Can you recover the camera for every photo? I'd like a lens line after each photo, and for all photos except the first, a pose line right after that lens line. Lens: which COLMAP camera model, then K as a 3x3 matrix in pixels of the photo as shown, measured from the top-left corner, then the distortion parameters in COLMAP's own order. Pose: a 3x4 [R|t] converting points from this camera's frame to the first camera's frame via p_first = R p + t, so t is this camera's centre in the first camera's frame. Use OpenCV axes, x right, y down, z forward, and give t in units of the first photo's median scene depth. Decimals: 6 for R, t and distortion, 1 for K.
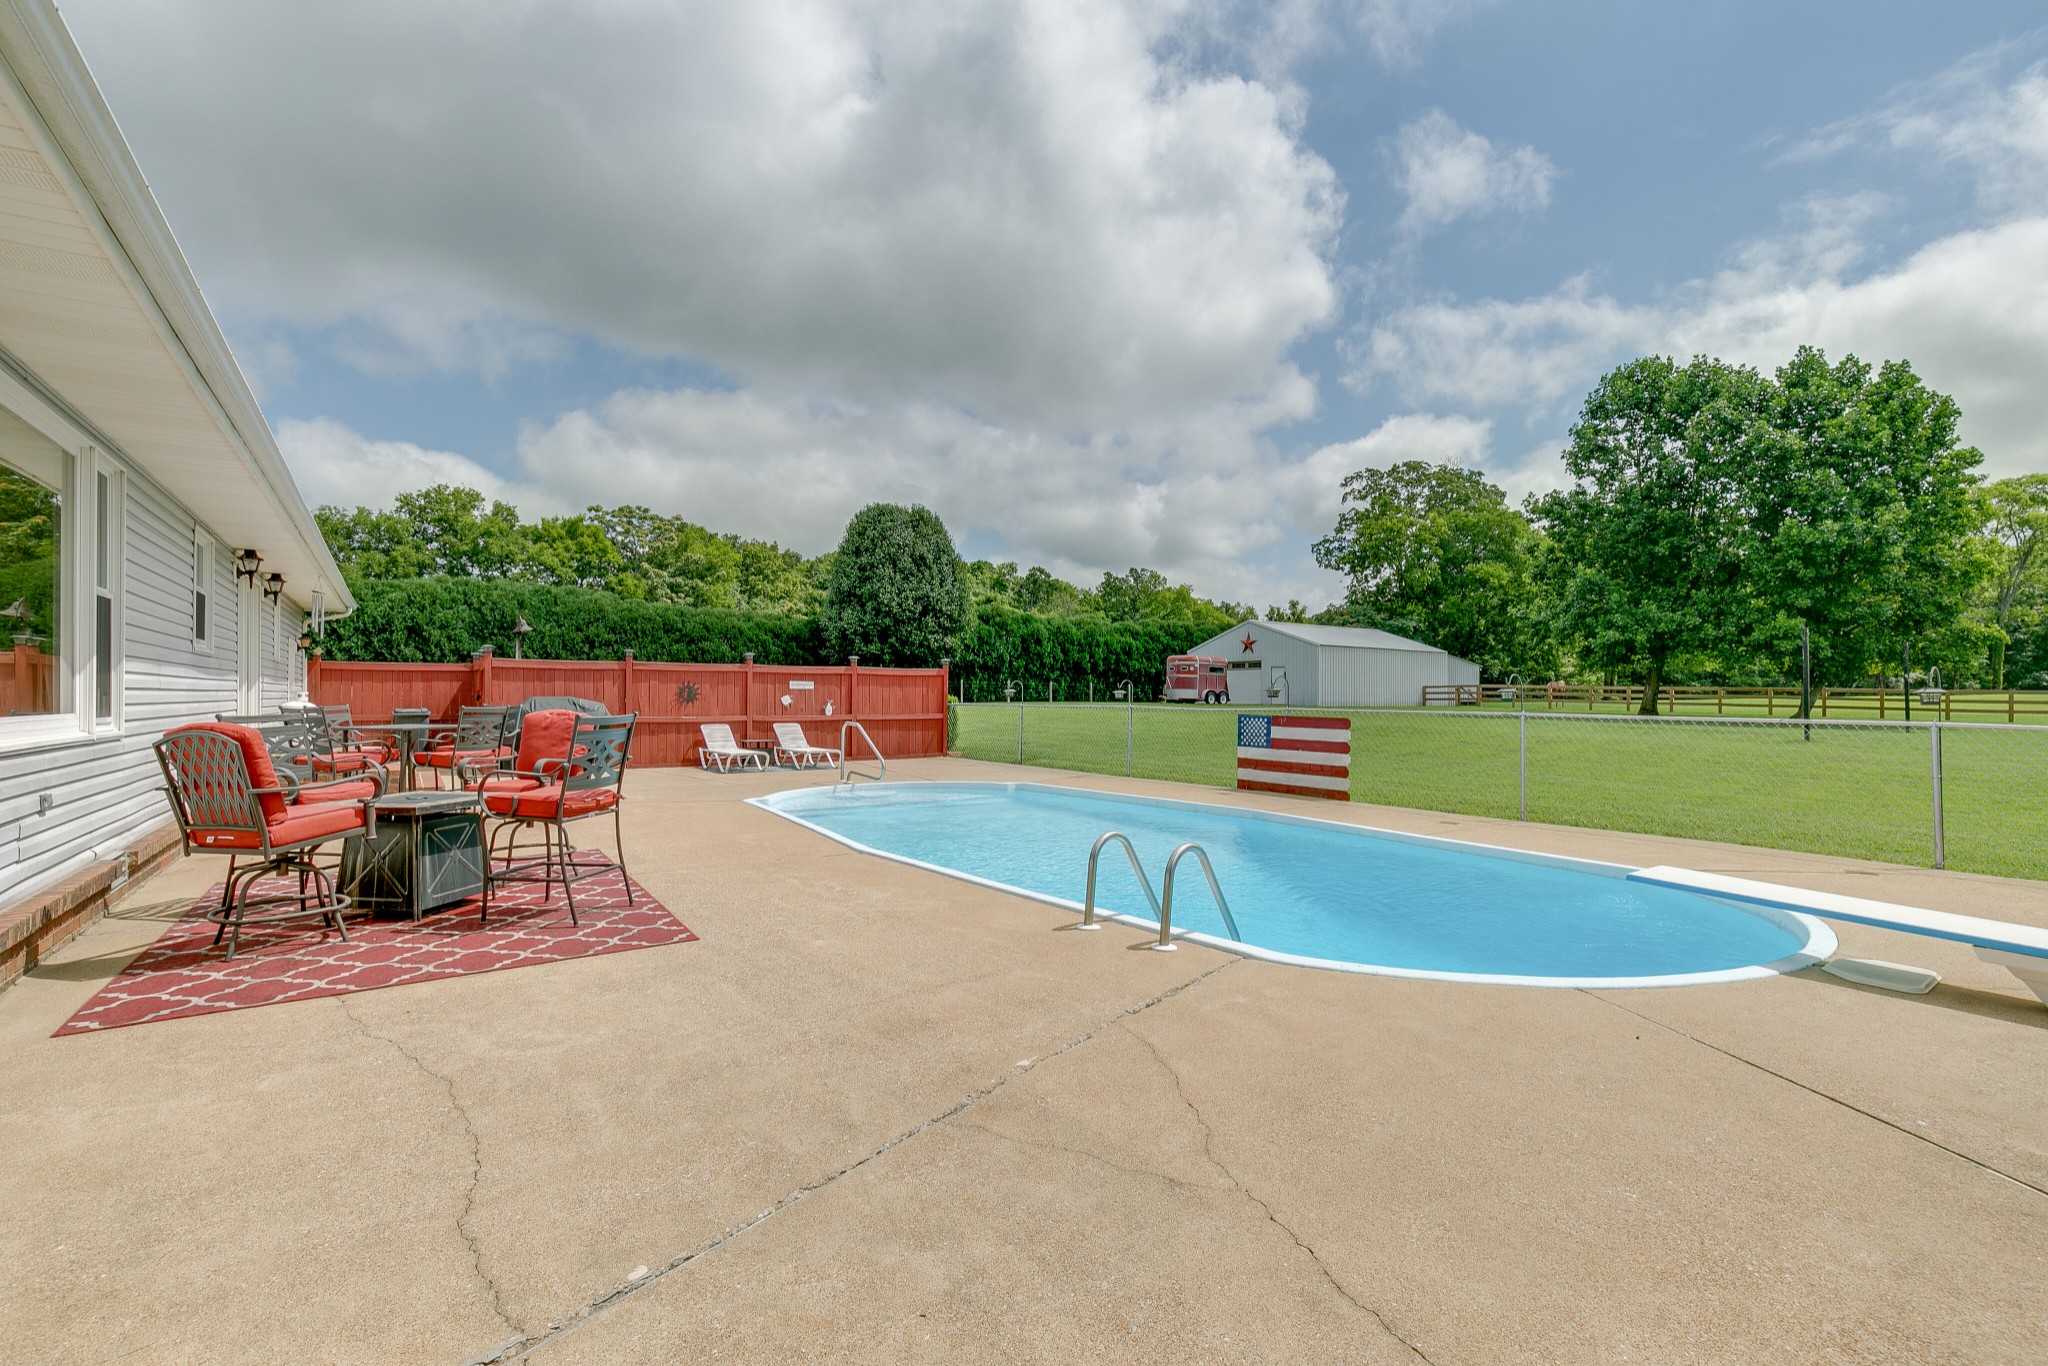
lens RADIAL K [[933.2, 0, 1009.6], [0, 933.2, 689.6], [0, 0, 1]] dist [0.013005, -0.003157]
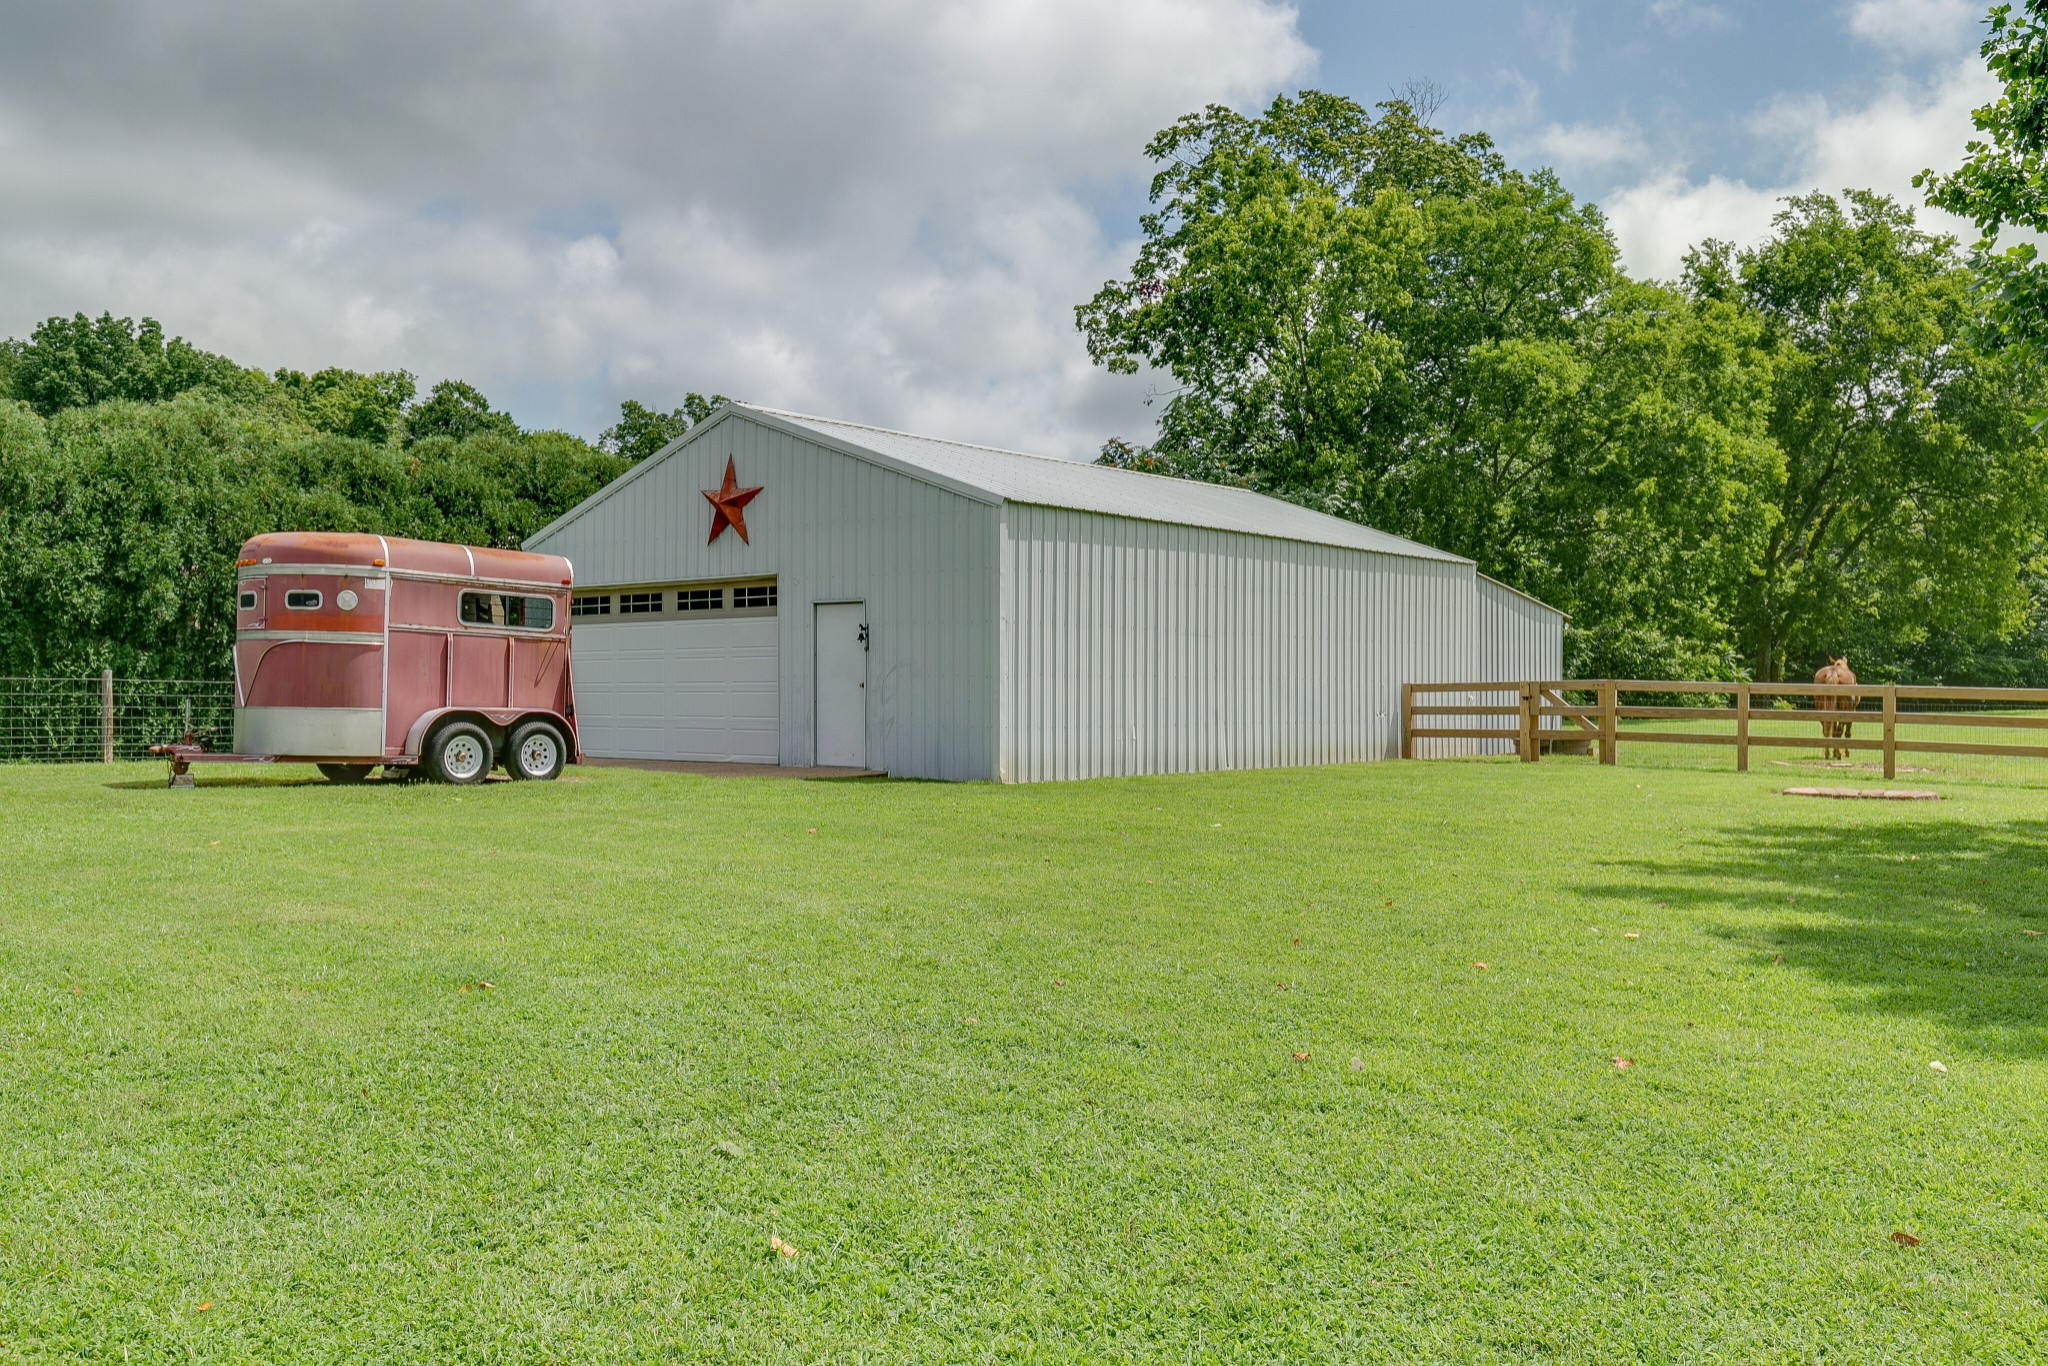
lens RADIAL K [[933.2, 0, 1043.9], [0, 933.2, 673.6], [0, 0, 1]] dist [0.013005, -0.003157]
pose [[0.982290, 0.000021, 0.187366, 0.258445], [-0.001944, 0.999947, 0.010080, -0.008657], [-0.187356, -0.010266, 0.982238, 0.675498]]
